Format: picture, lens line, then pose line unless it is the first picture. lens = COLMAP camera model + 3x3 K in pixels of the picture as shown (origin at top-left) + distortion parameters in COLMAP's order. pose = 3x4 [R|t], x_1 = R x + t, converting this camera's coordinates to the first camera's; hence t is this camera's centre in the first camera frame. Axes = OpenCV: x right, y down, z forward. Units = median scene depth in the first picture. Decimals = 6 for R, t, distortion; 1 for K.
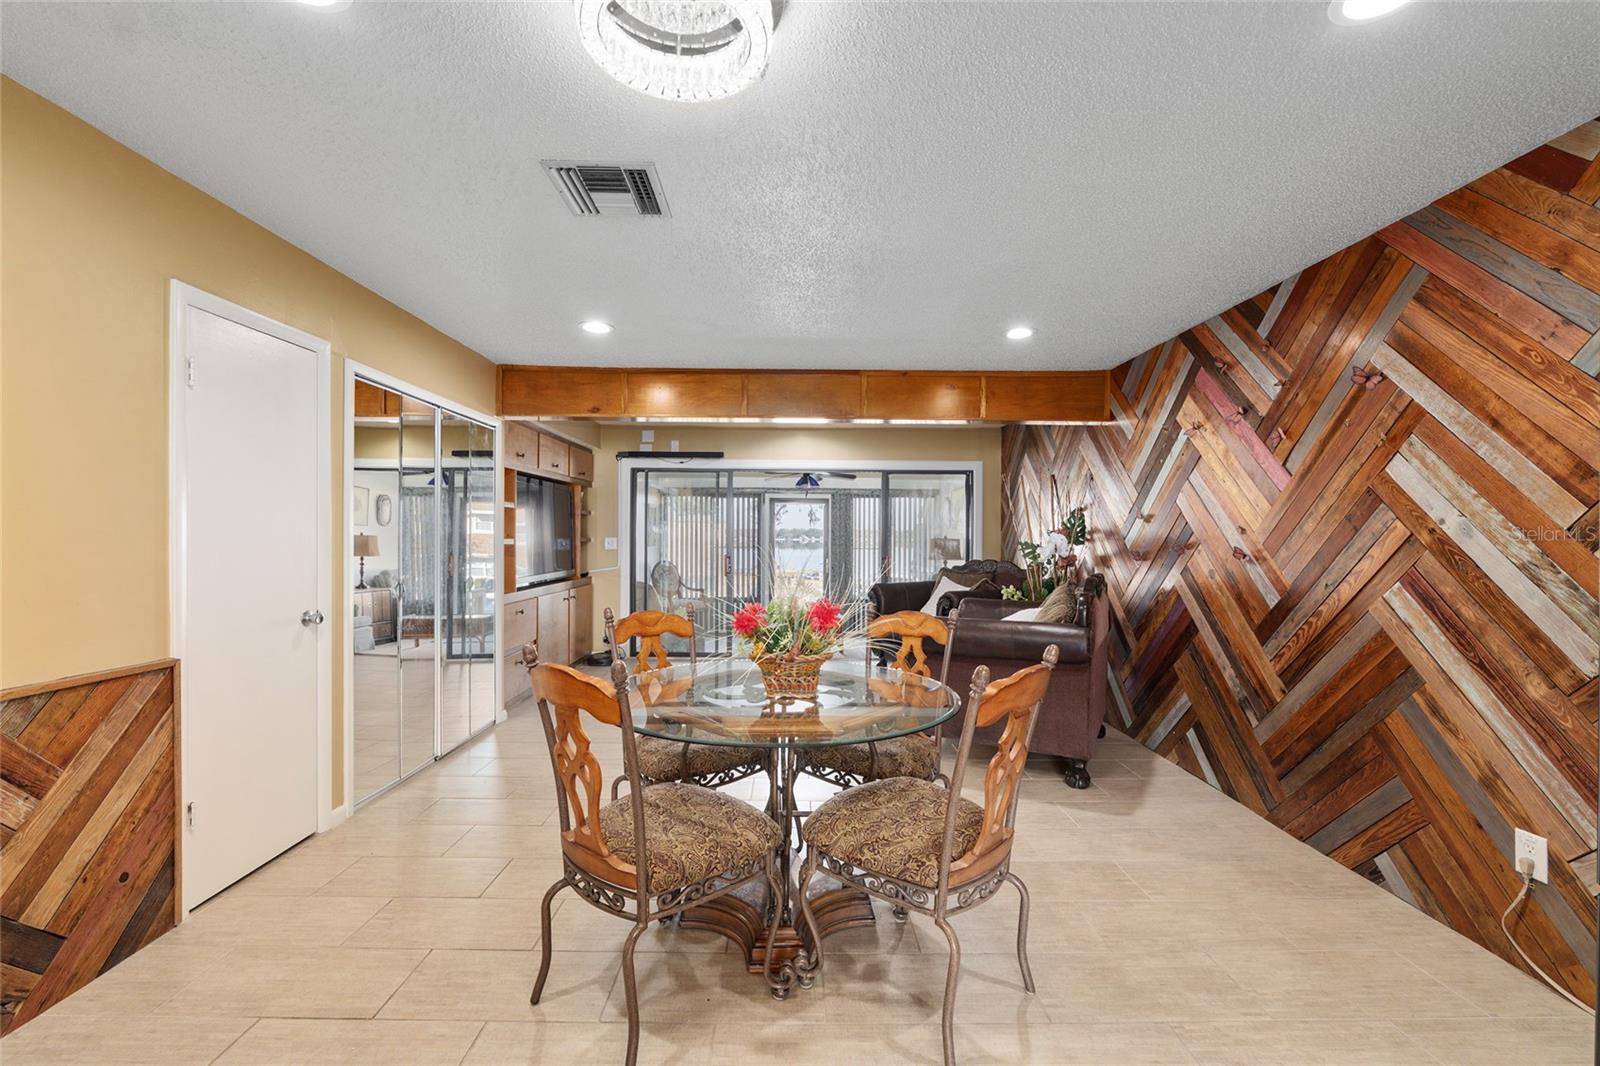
lens RADIAL K [[648.7, 0, 796.4], [0, 648.7, 535.1], [0, 0, 1]] dist [-0.014897, 0.000258]
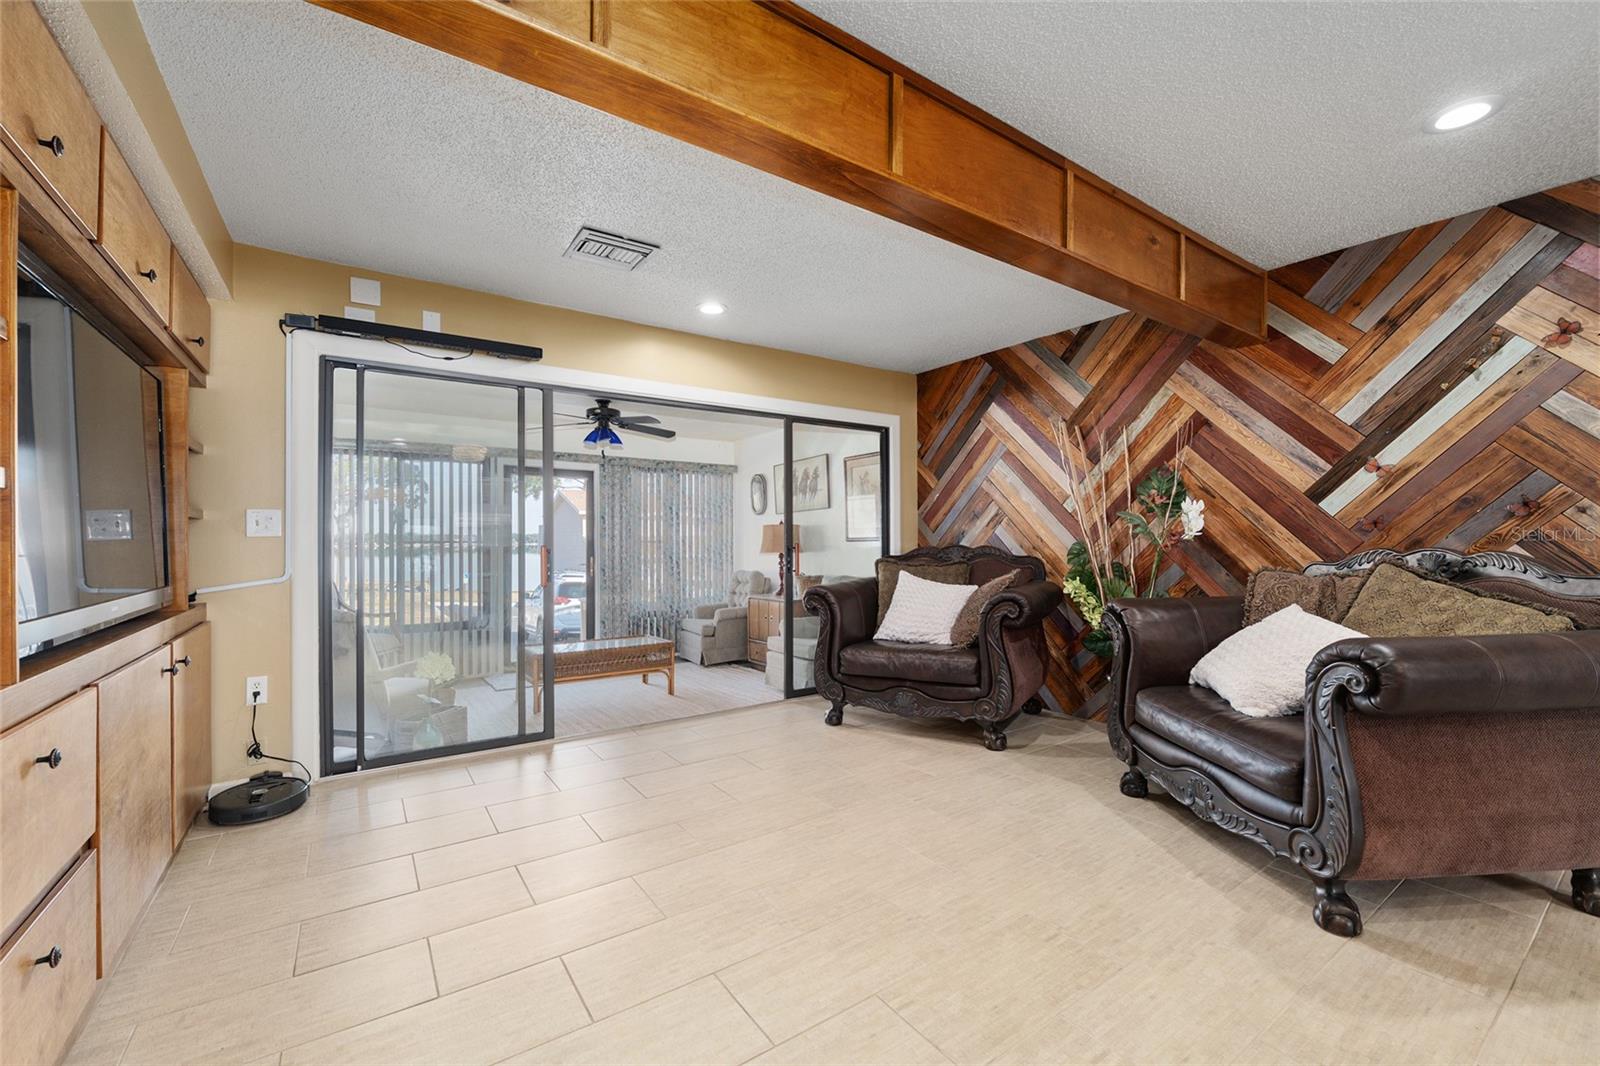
lens RADIAL K [[648.7, 0, 796.2], [0, 648.7, 539.7], [0, 0, 1]] dist [-0.014897, 0.000258]
pose [[0.831767, -0.010601, 0.555024, -0.229723], [0.008581, 0.999944, 0.006239, 0.023438], [-0.555059, -0.000427, 0.831811, 0.451581]]
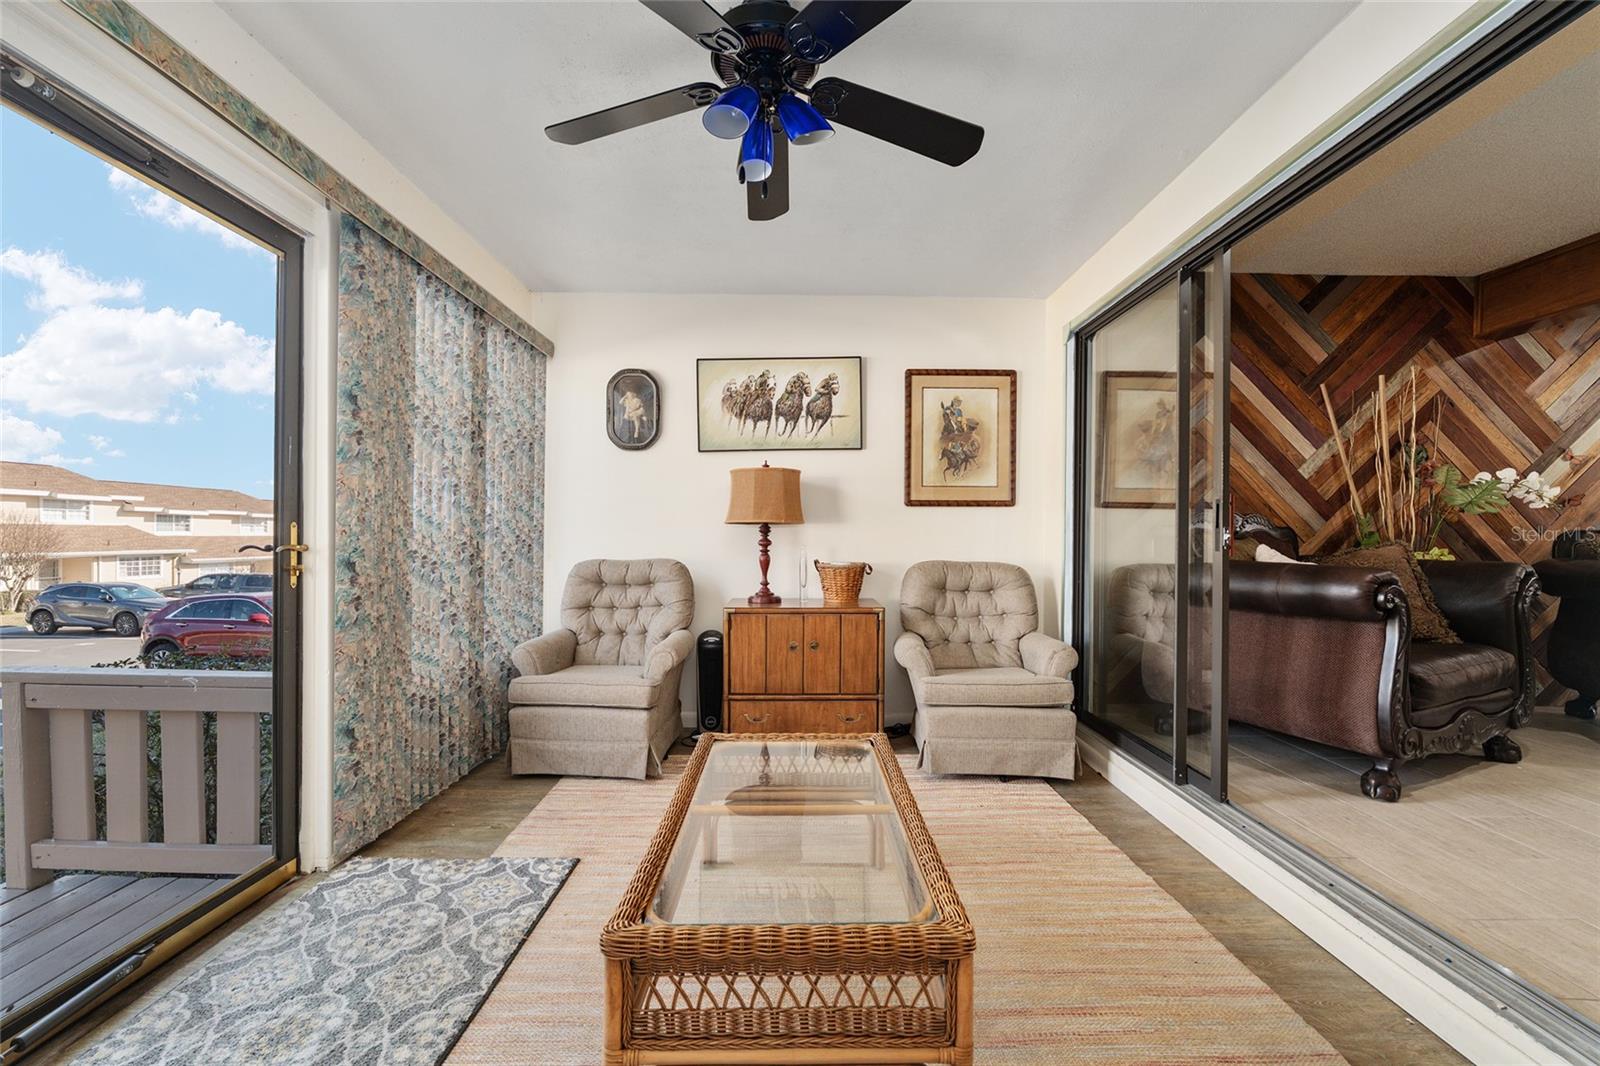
lens RADIAL K [[648.7, 0, 795.8], [0, 648.7, 532.1], [0, 0, 1]] dist [-0.014897, 0.000258]
pose [[0.021123, -0.006883, 0.999753, -0.227544], [-0.015806, 0.999849, 0.007217, 0.051577], [-0.999652, -0.015954, 0.021011, 1.231691]]
